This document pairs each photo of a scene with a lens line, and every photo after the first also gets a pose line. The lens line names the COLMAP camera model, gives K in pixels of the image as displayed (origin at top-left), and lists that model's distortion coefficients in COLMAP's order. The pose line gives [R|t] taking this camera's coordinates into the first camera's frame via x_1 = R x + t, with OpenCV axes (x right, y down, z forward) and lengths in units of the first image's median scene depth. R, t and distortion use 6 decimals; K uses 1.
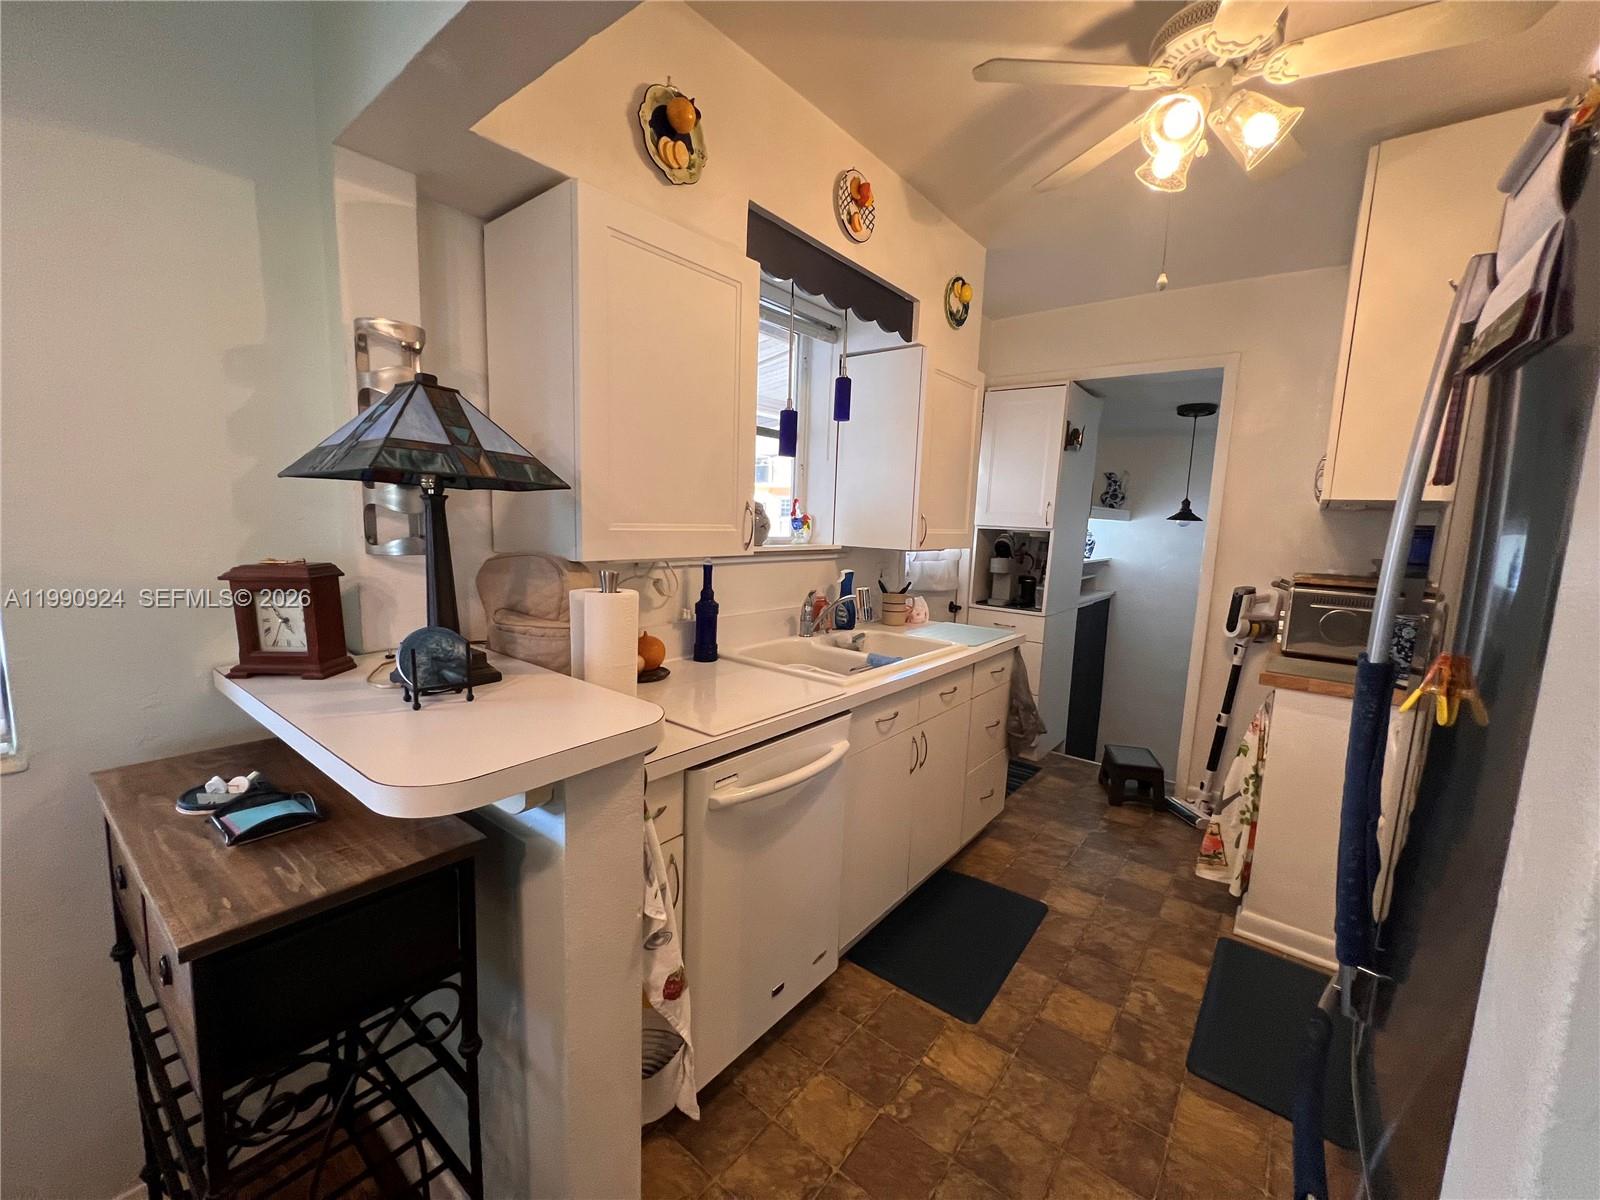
lens RADIAL K [[643.4, 0, 799.6], [0, 643.4, 603.2], [0, 0, 1]] dist [-0.002796, -0.000079]
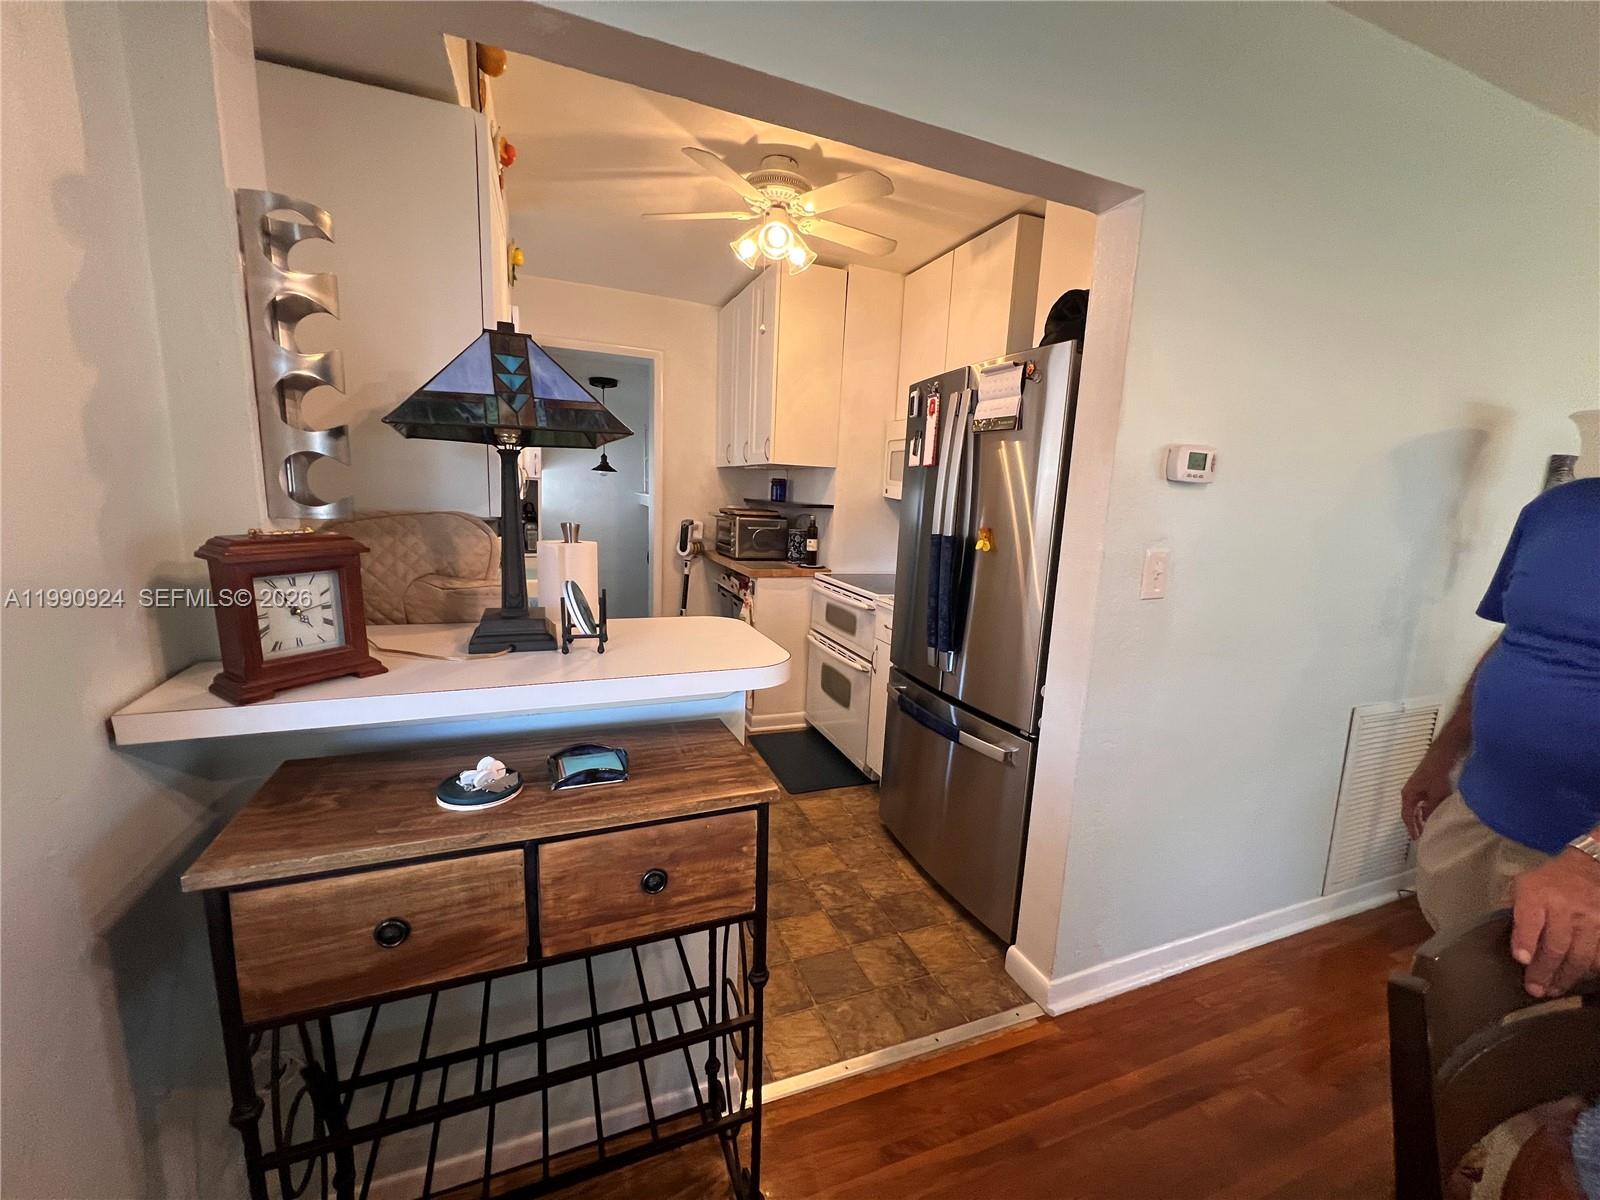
lens RADIAL K [[643.4, 0, 797.4], [0, 643.4, 601.9], [0, 0, 1]] dist [-0.002796, -0.000079]
pose [[0.499047, -0.158859, 0.851889, -0.586073], [0.089332, 0.987247, 0.131769, -0.015450], [-0.861958, 0.010342, 0.506874, 0.065704]]
